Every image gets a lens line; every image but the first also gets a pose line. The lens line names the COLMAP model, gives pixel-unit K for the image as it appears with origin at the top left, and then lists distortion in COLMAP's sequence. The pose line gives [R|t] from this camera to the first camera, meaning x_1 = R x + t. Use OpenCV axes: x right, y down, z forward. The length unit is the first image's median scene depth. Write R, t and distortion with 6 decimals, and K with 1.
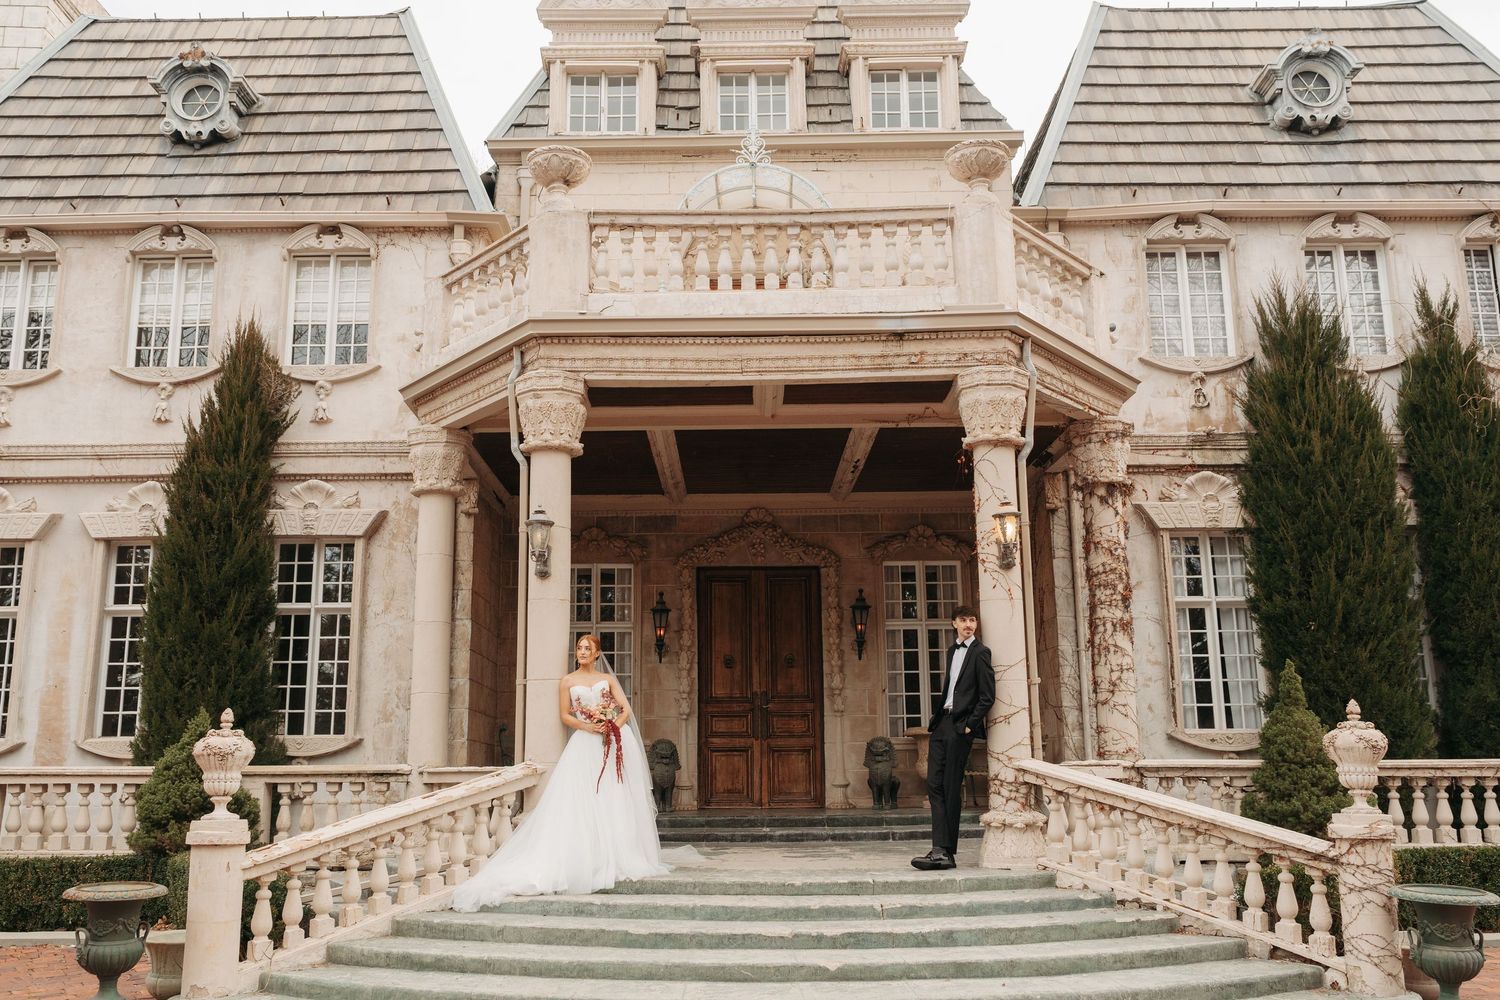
lens RADIAL K [[1286.7, 0, 719.1], [0, 1286.7, 504.1], [0, 0, 1]] dist [-0.004312, -0.006026]
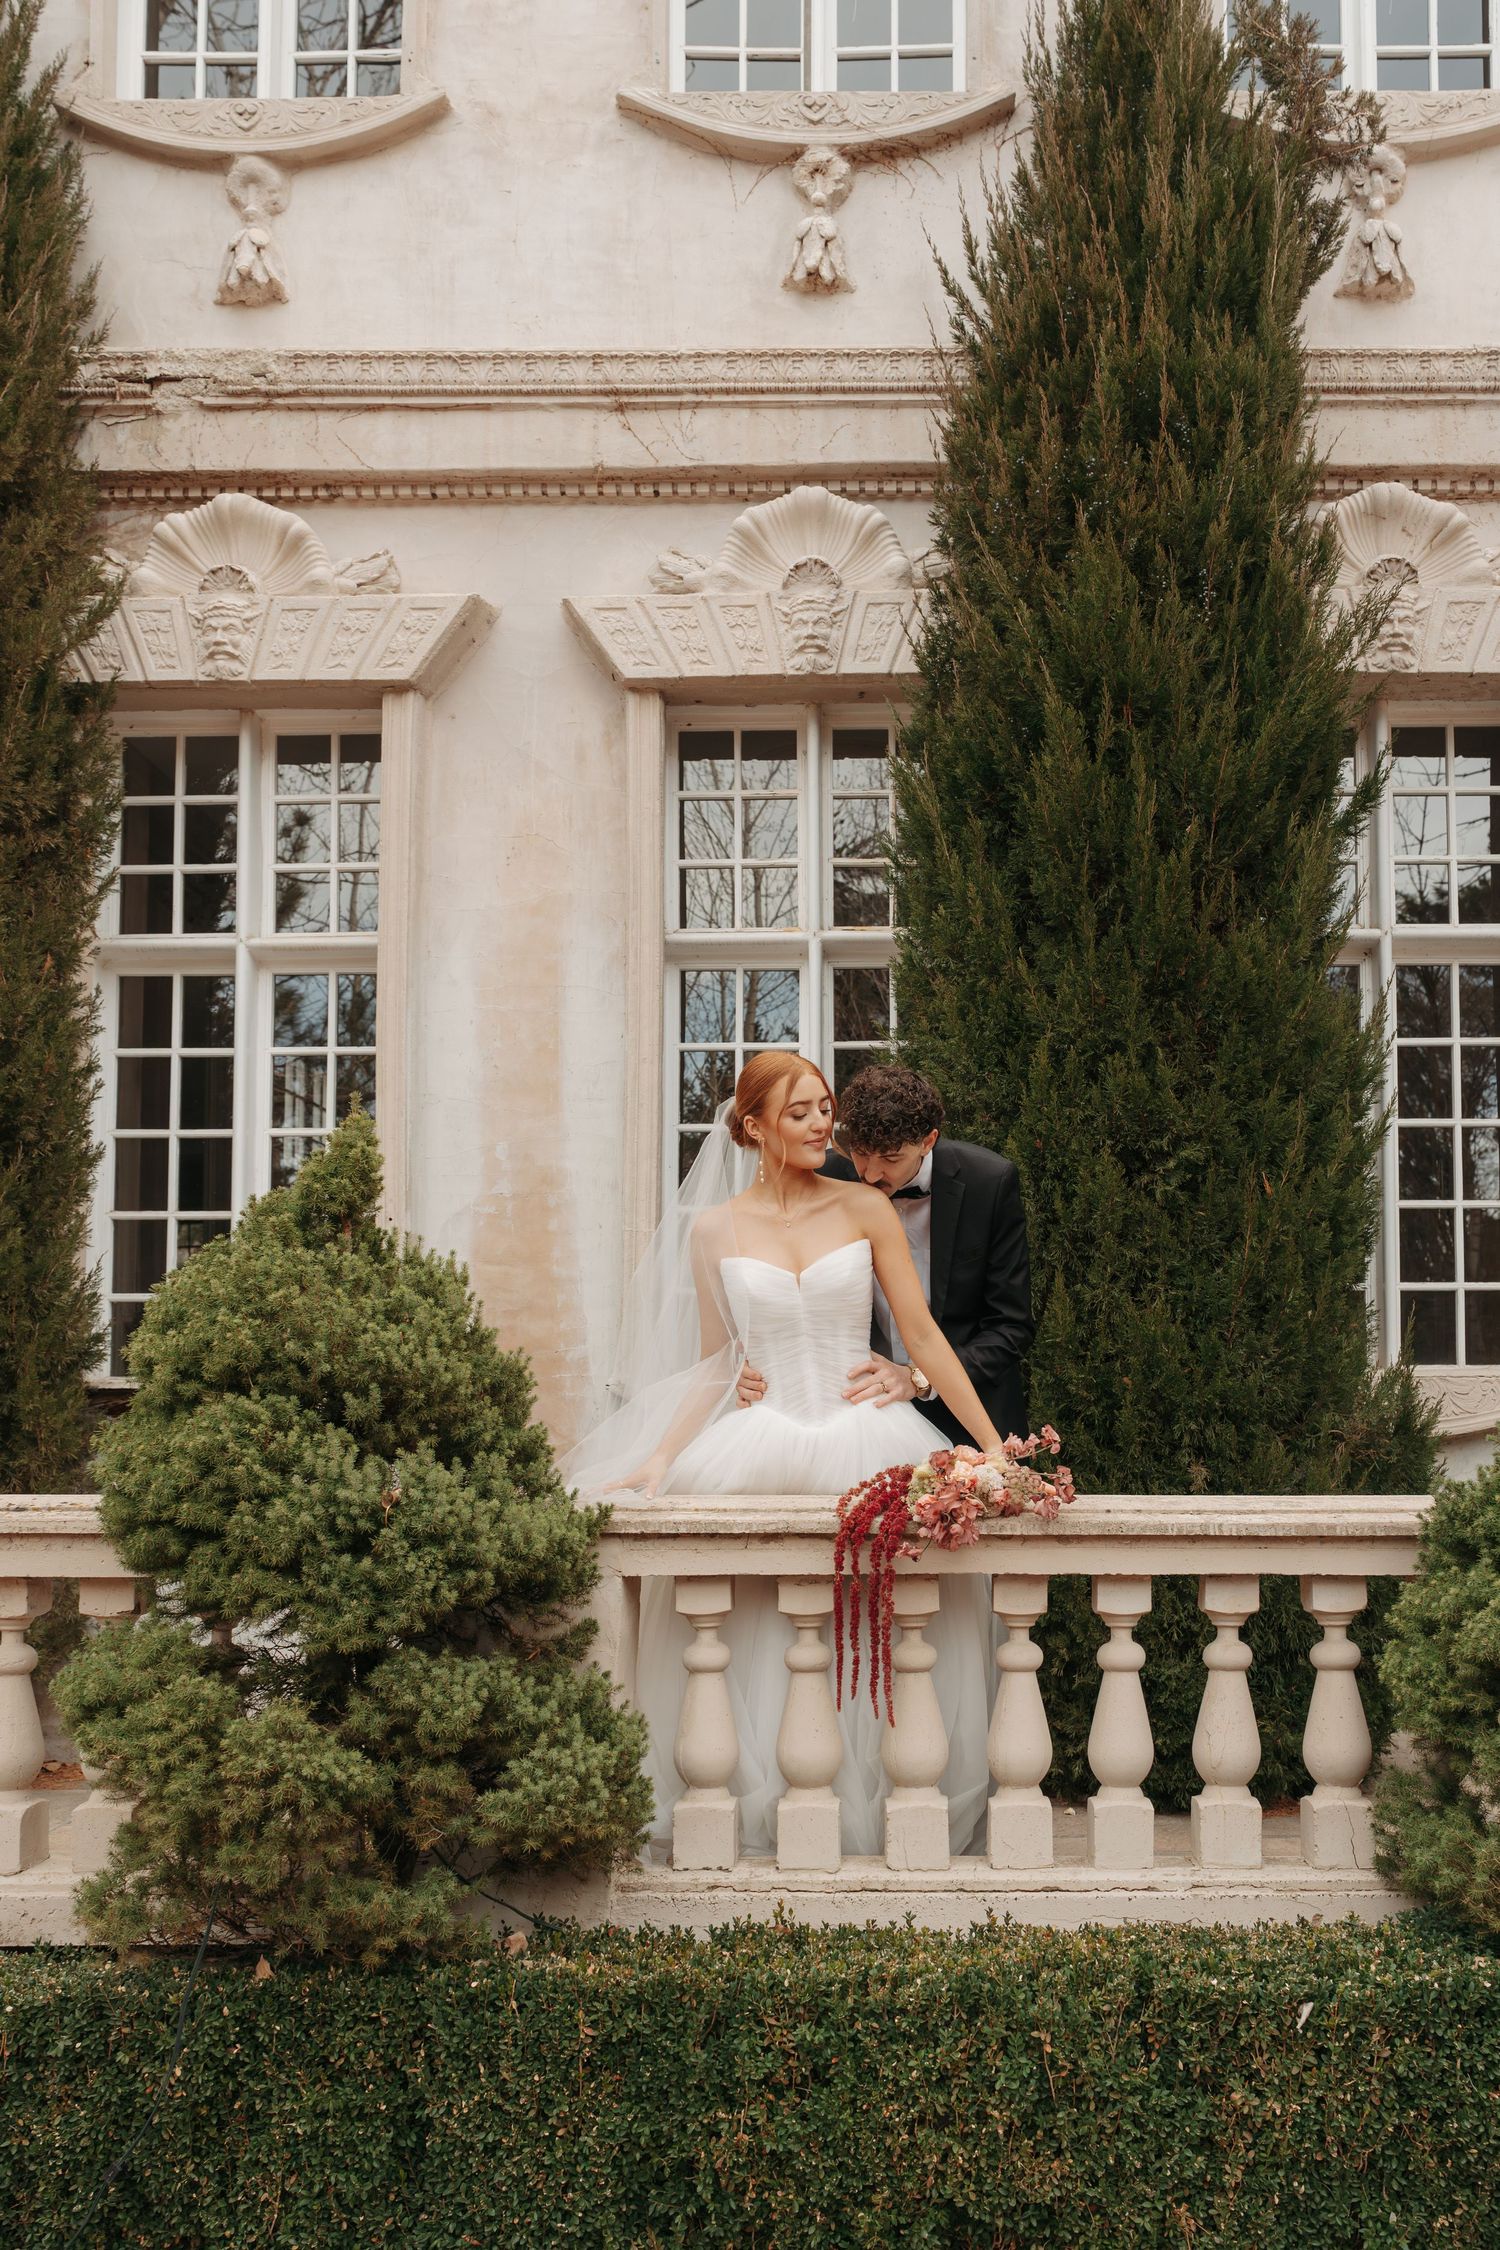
lens RADIAL K [[1863.5, 0, 906.4], [0, 1863.5, 1333.2], [0, 0, 1]] dist [-0.013094, 0.008318]
pose [[0.999928, 0.004451, 0.011187, -0.433777], [-0.006105, 0.988289, 0.152475, 0.106797], [-0.010377, -0.152532, 0.988244, 0.577036]]
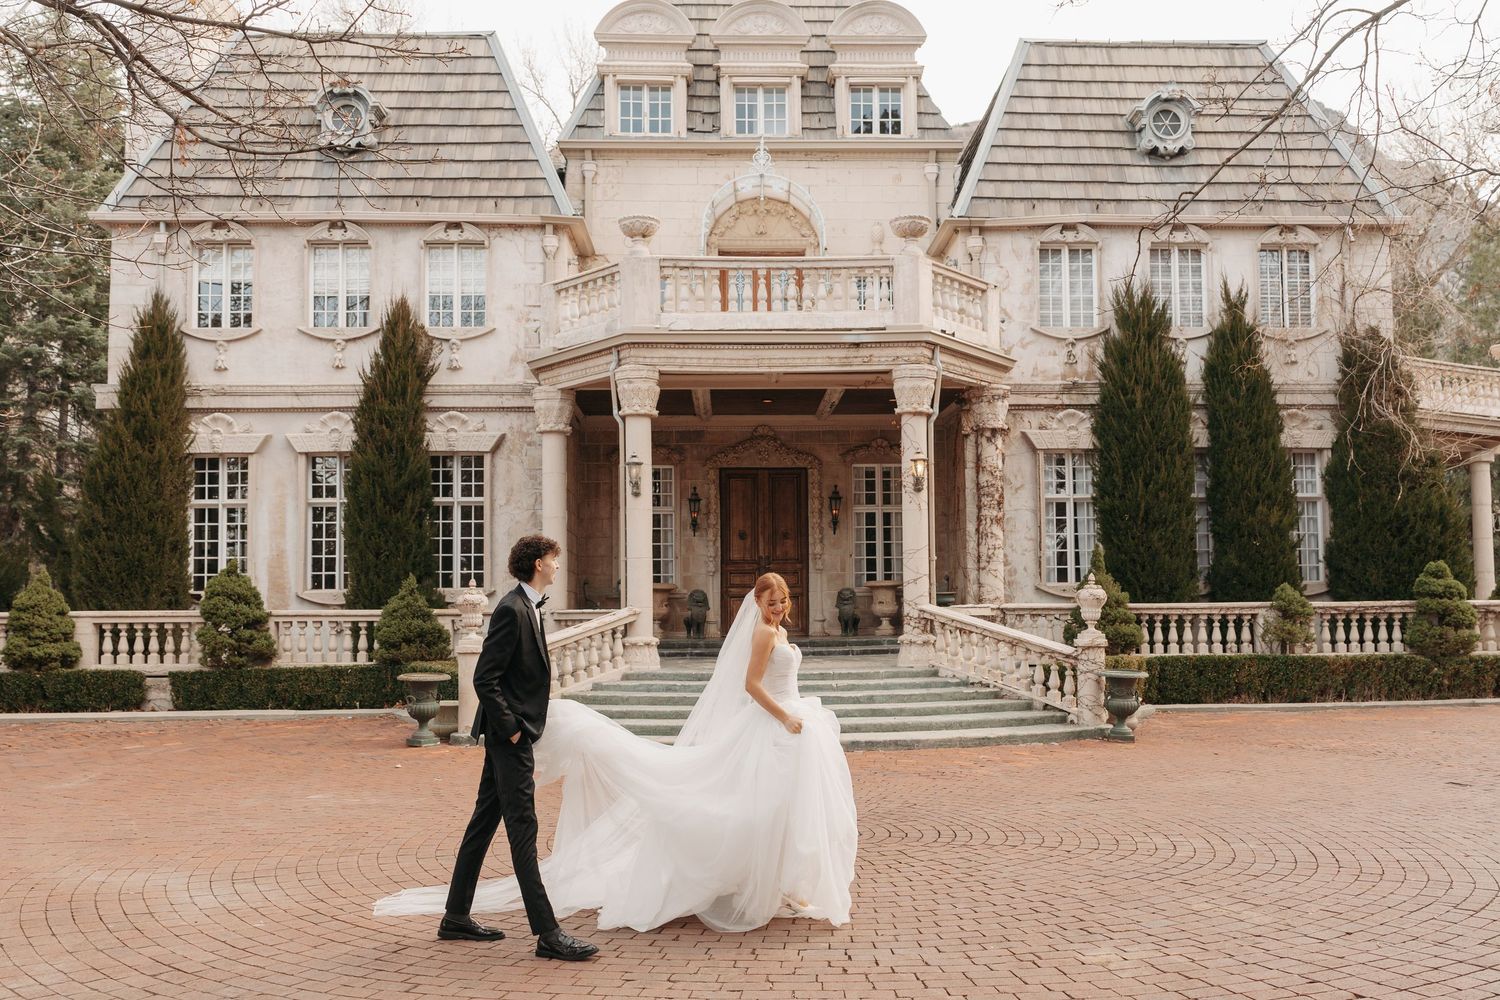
lens RADIAL K [[1354.7, 0, 784.1], [0, 1354.7, 536.1], [0, 0, 1]] dist [-0.008555, -0.002317]
pose [[0.998393, -0.000198, 0.056674, -0.034815], [-0.008373, 0.988505, 0.150956, -0.113664], [-0.056052, -0.151188, 0.986914, -0.528646]]
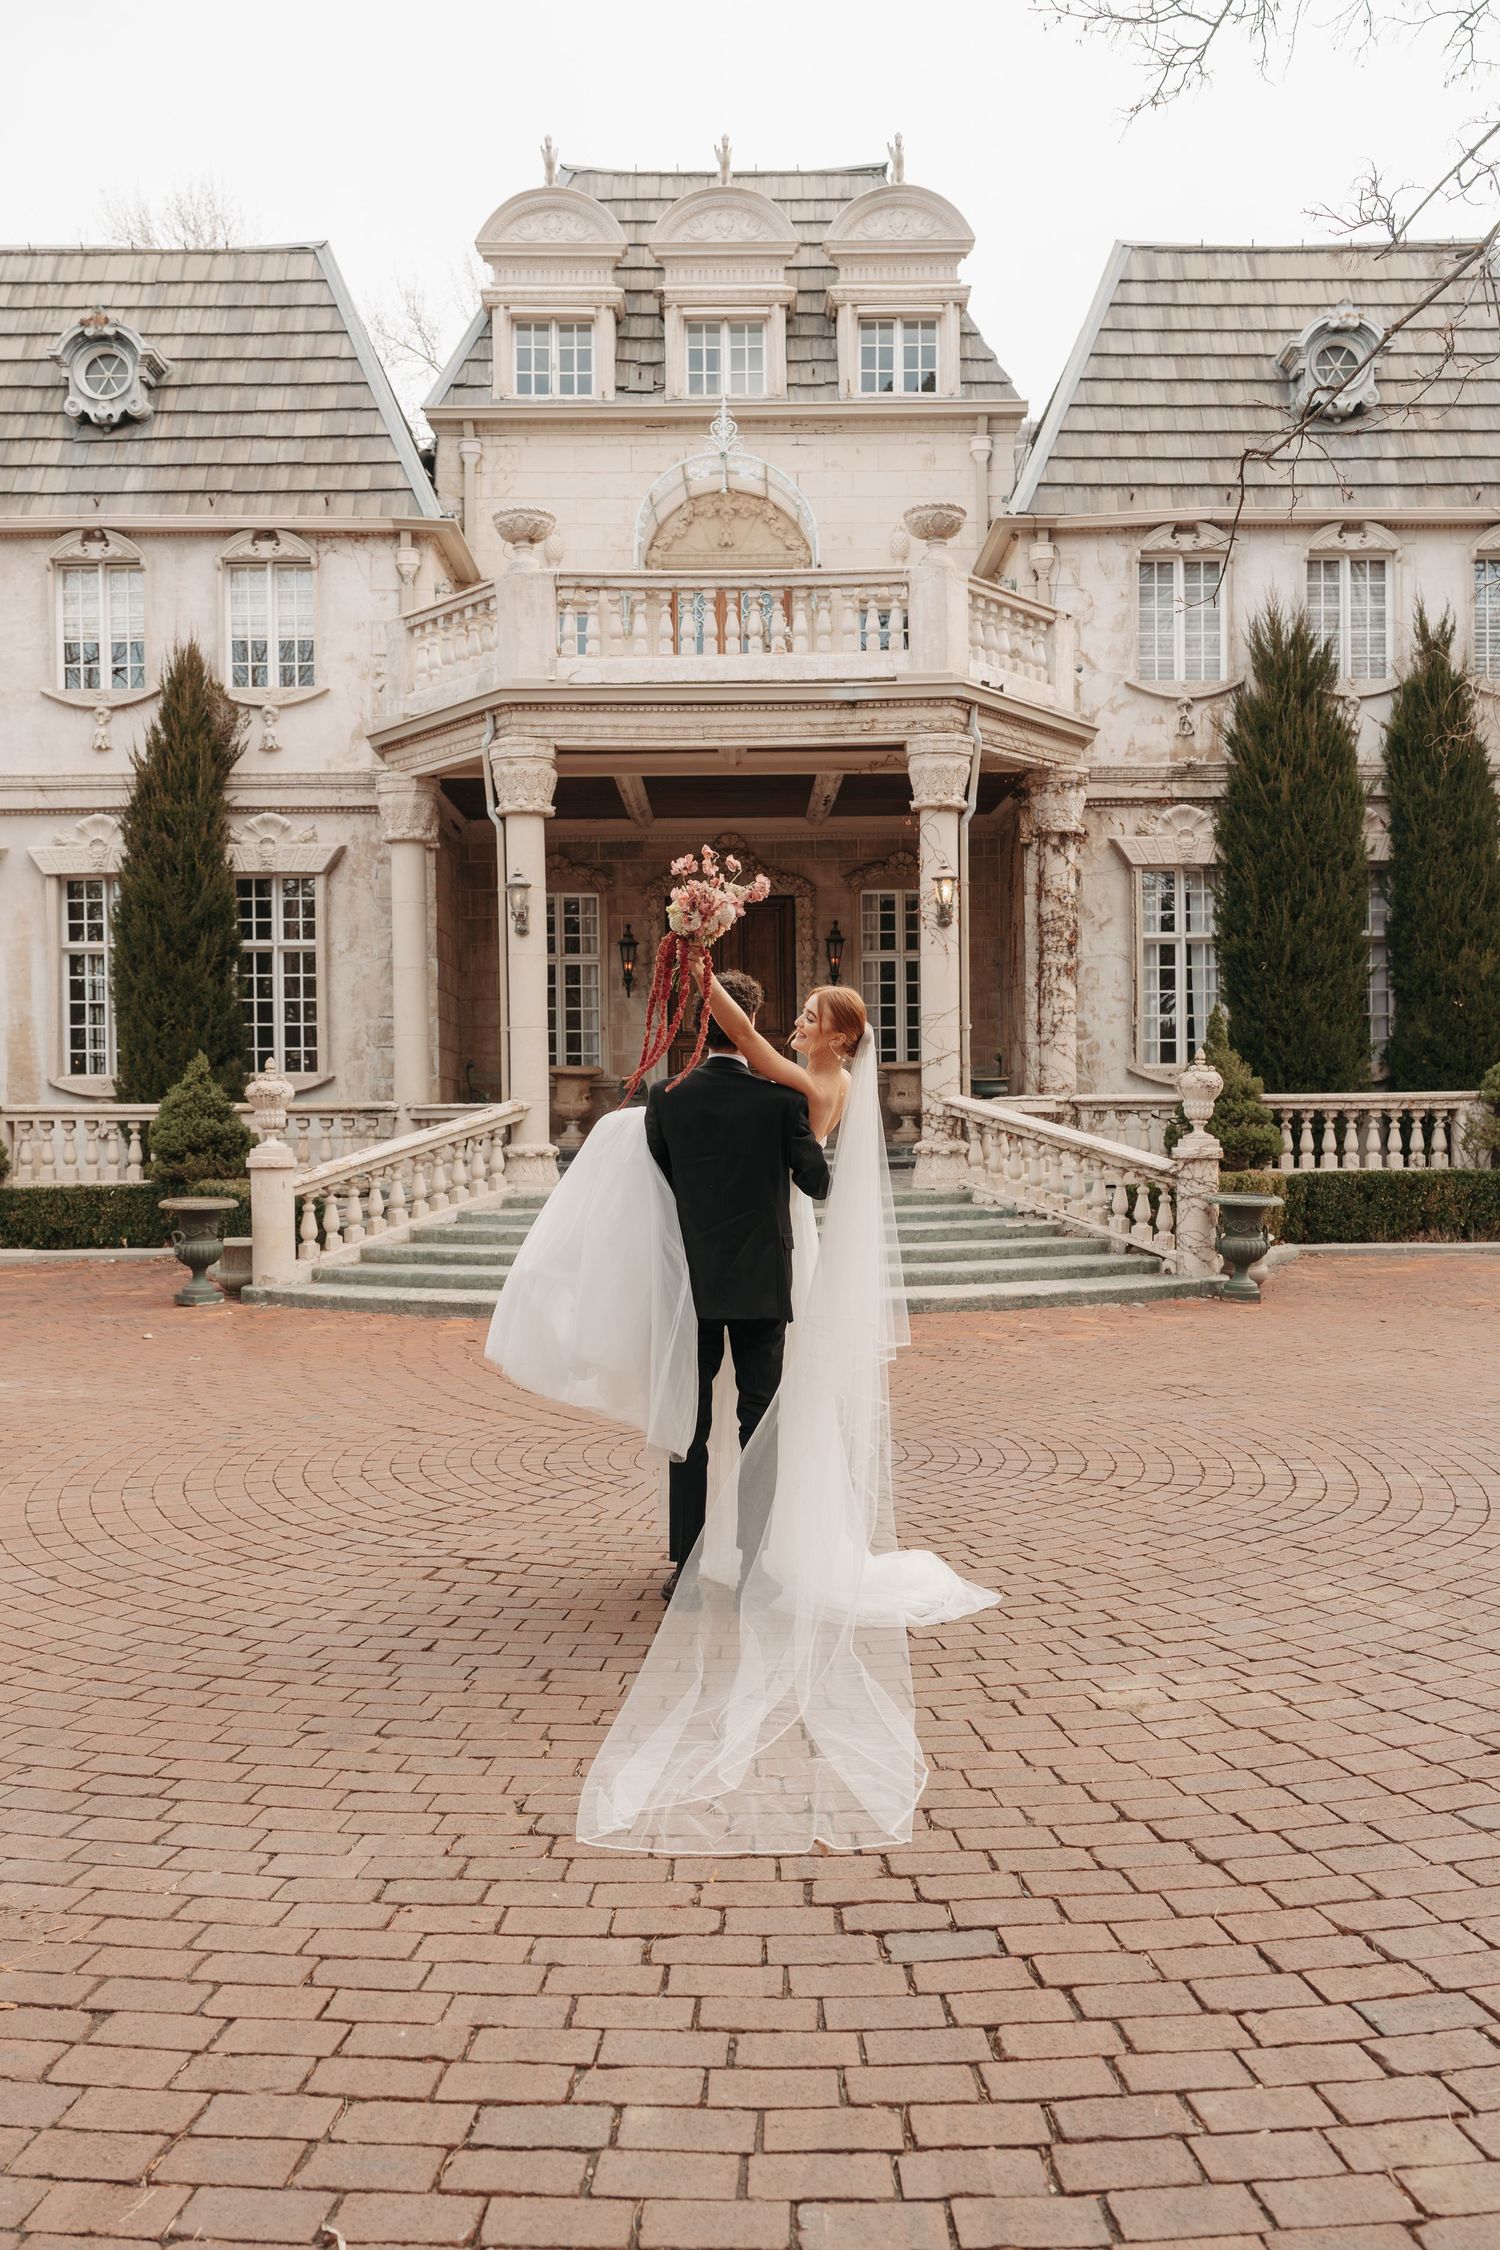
lens RADIAL K [[1863.4, 0, 749.7], [0, 1863.4, 1134.0], [0, 0, 1]] dist [-0.002930, -0.017527]
pose [[0.999746, -0.004289, 0.022131, 0.015408], [-0.000681, 0.975538, 0.219828, -0.093346], [-0.022533, -0.219787, 0.975288, -0.436453]]
